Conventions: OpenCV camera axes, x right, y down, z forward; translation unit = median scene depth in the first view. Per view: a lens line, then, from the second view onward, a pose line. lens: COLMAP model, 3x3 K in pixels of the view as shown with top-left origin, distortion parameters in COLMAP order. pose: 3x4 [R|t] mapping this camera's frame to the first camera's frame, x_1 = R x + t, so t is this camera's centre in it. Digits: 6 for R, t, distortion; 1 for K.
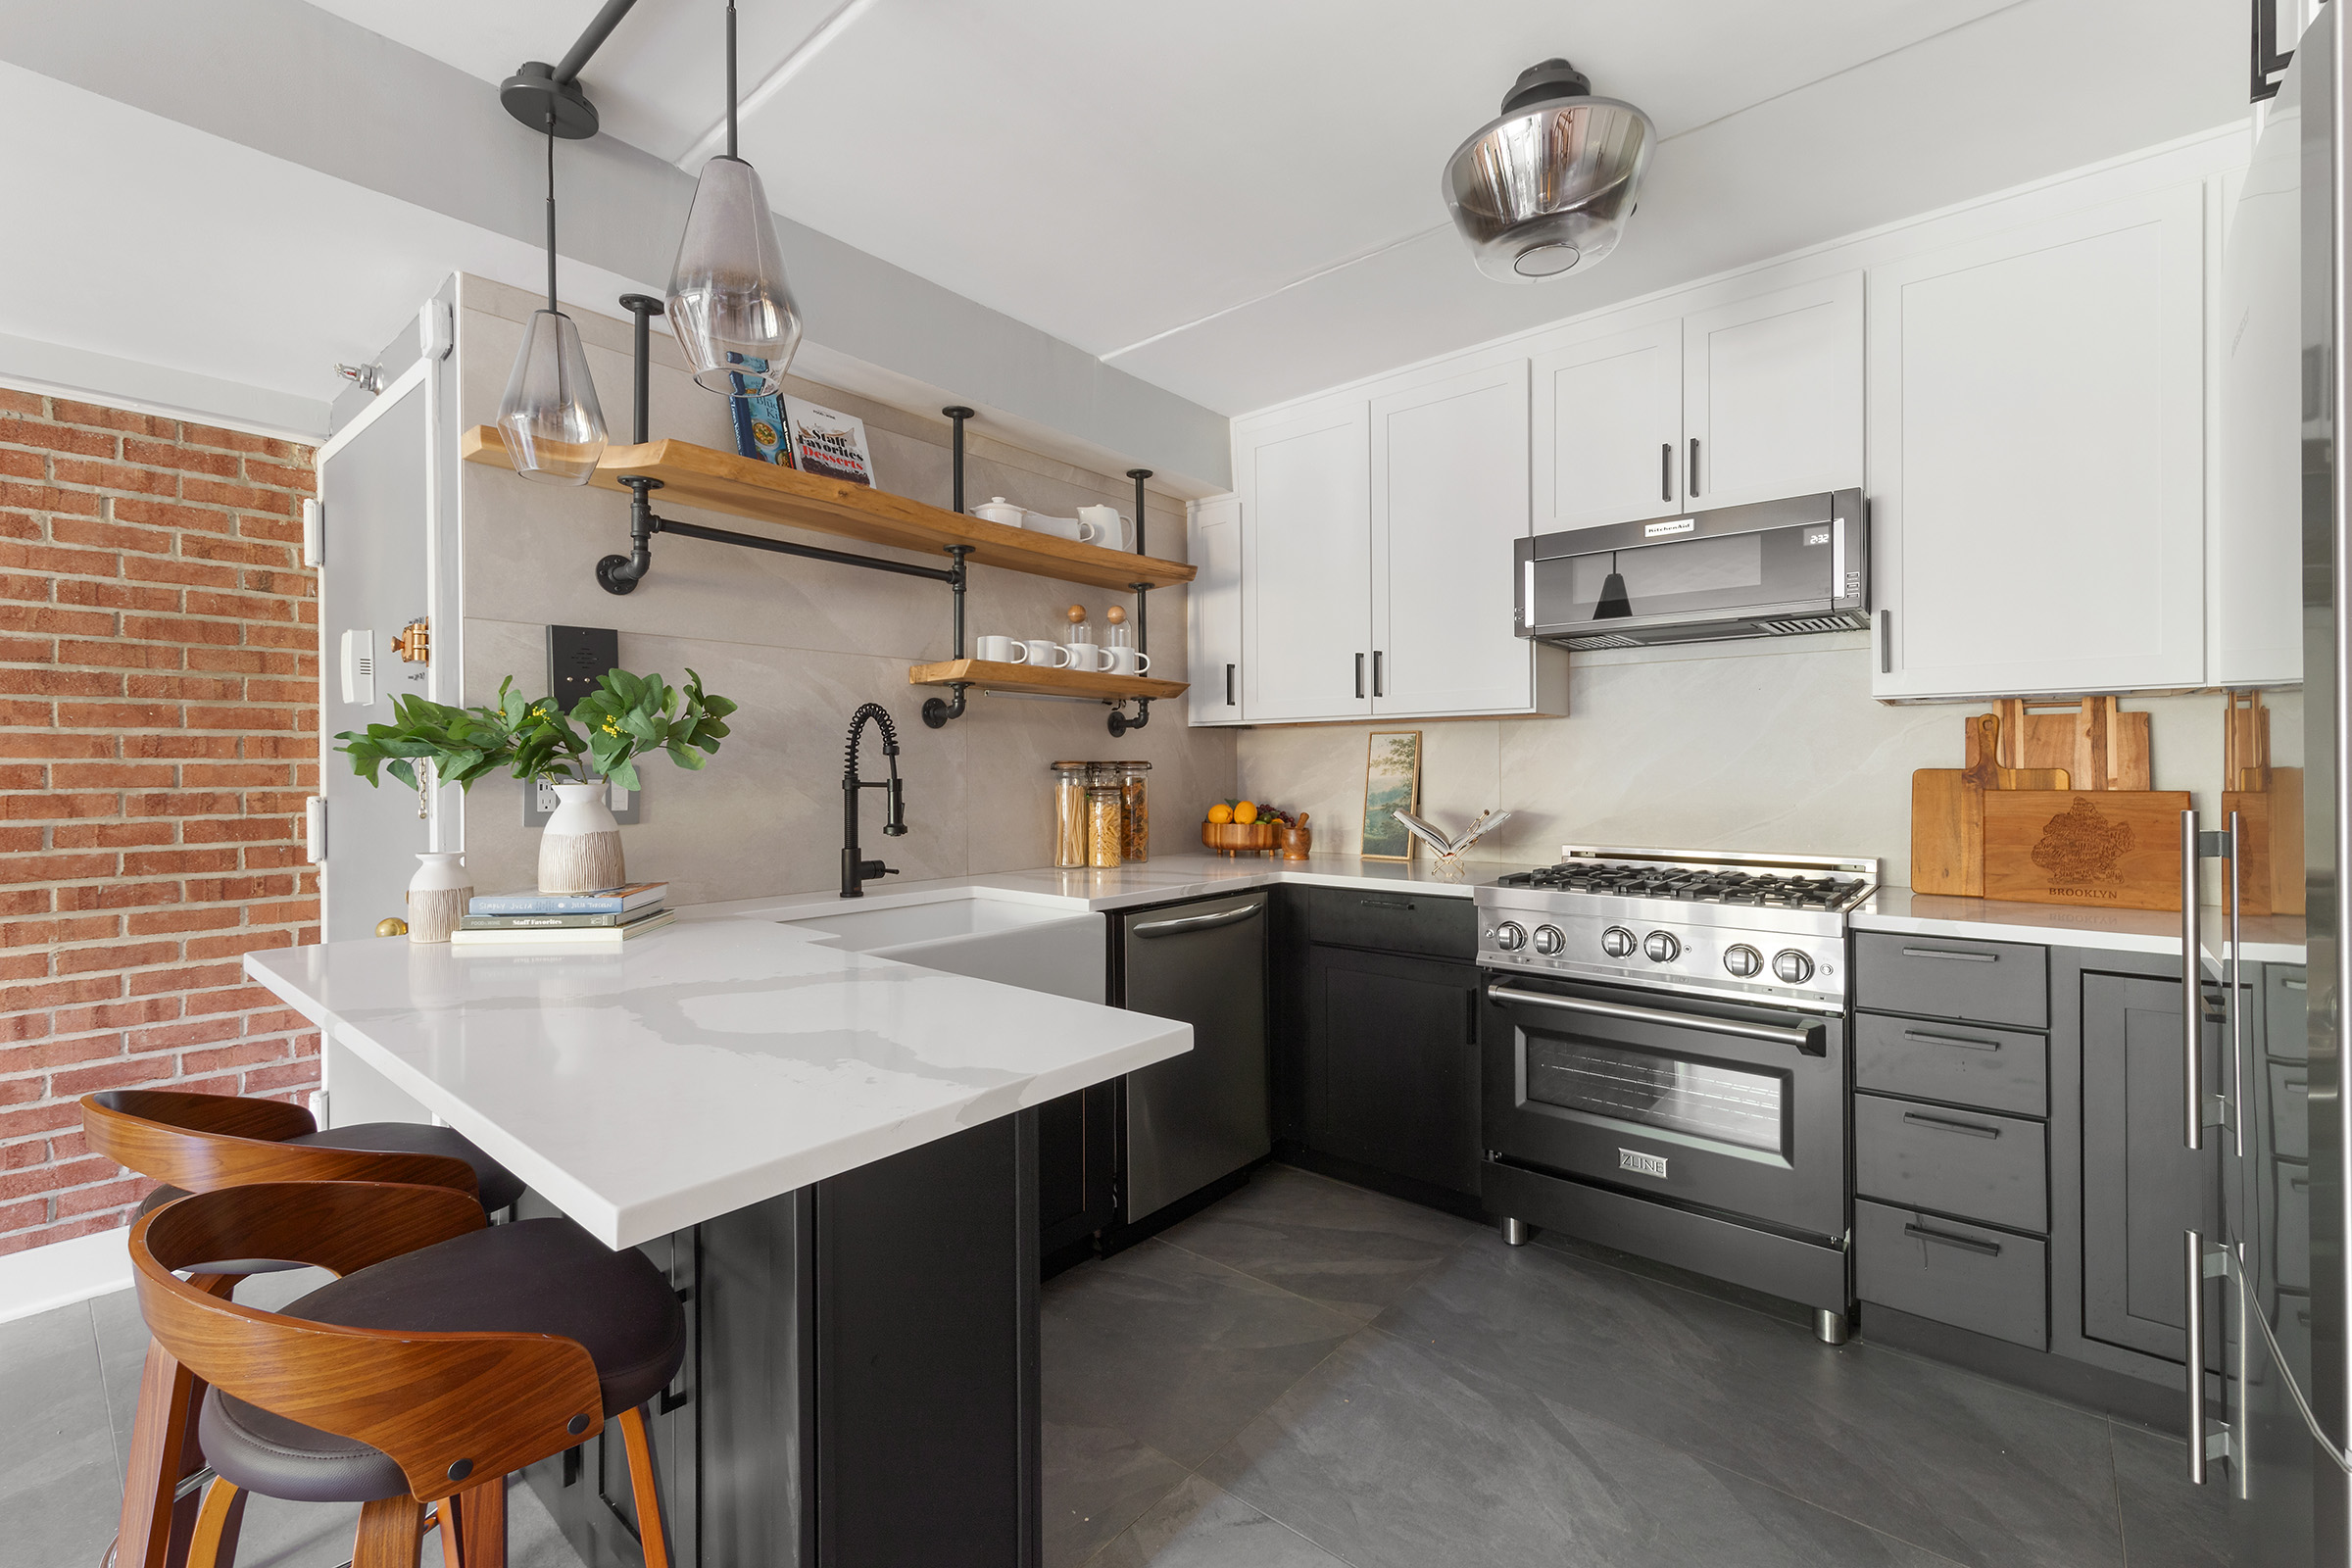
lens RADIAL K [[990.3, 0, 1175.7], [0, 990.3, 775.6], [0, 0, 1]] dist [0.009715, -0.000874]
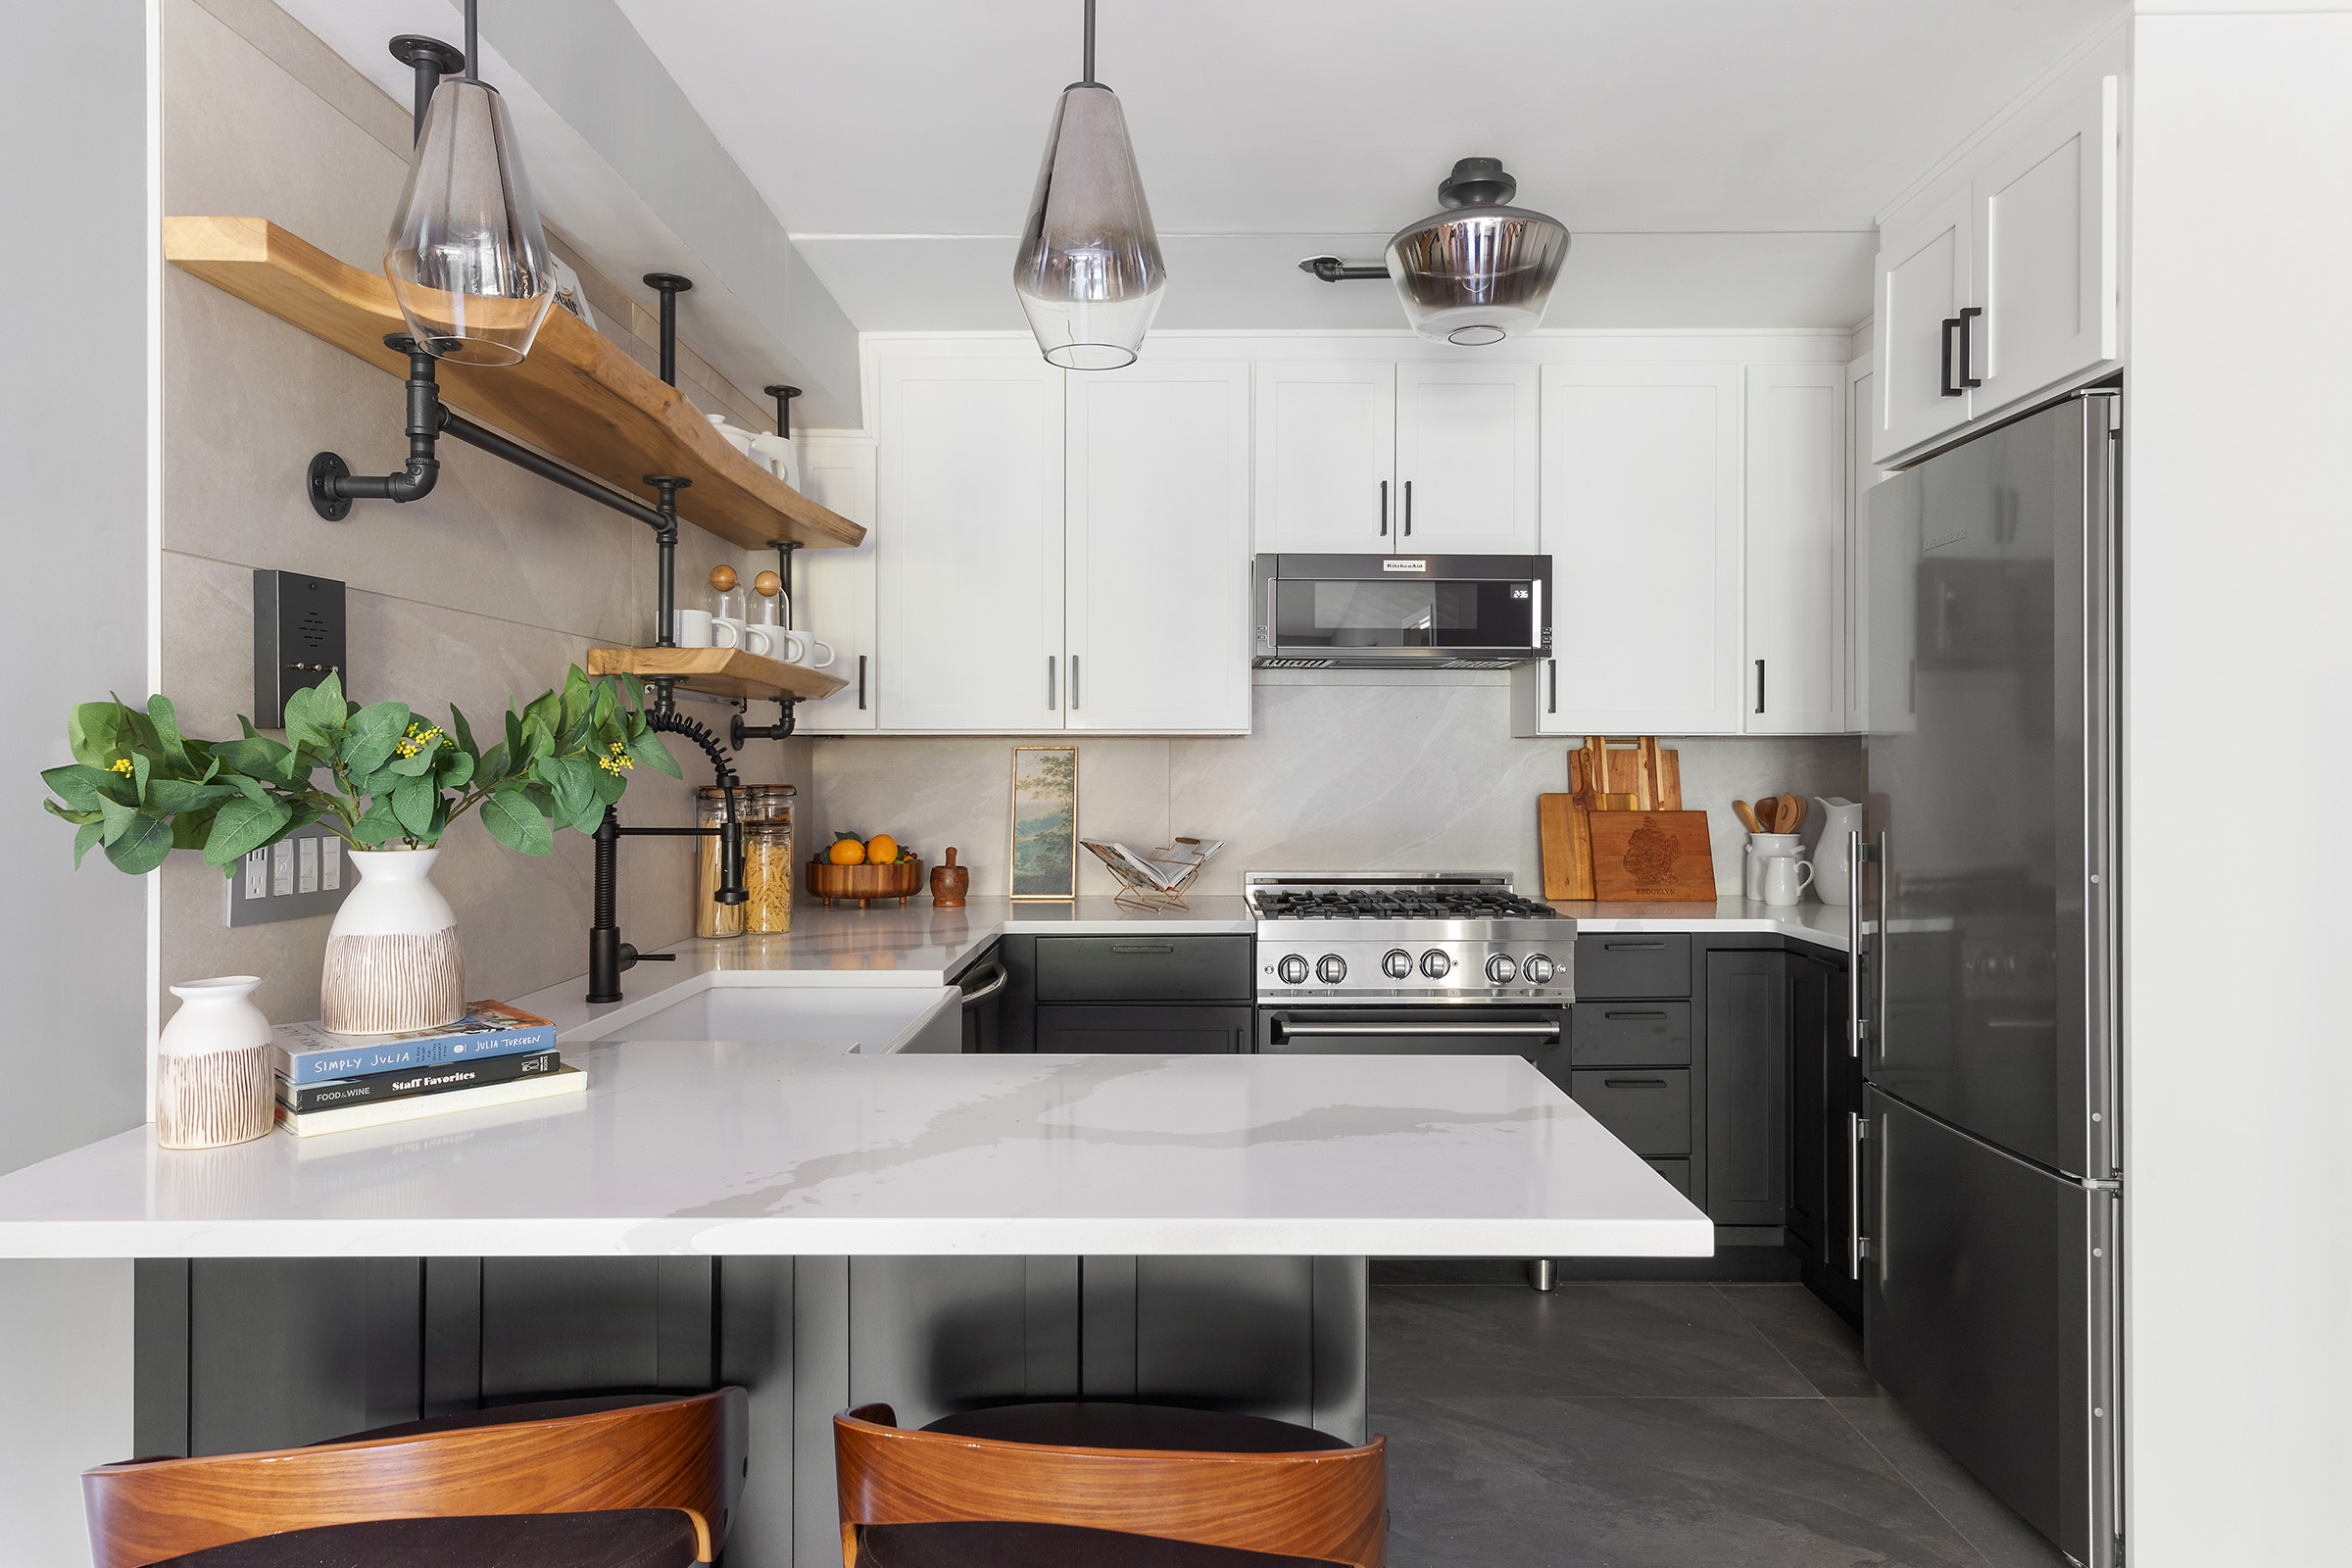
lens RADIAL K [[1371.1, 0, 1179.8], [0, 1371.1, 776.7], [0, 0, 1]] dist [0.005306, -0.000666]
pose [[0.760390, -0.000790, 0.649466, -0.631197], [-0.000284, 0.999999, 0.001548, -0.029217], [-0.649466, -0.001362, 0.760389, 0.053836]]
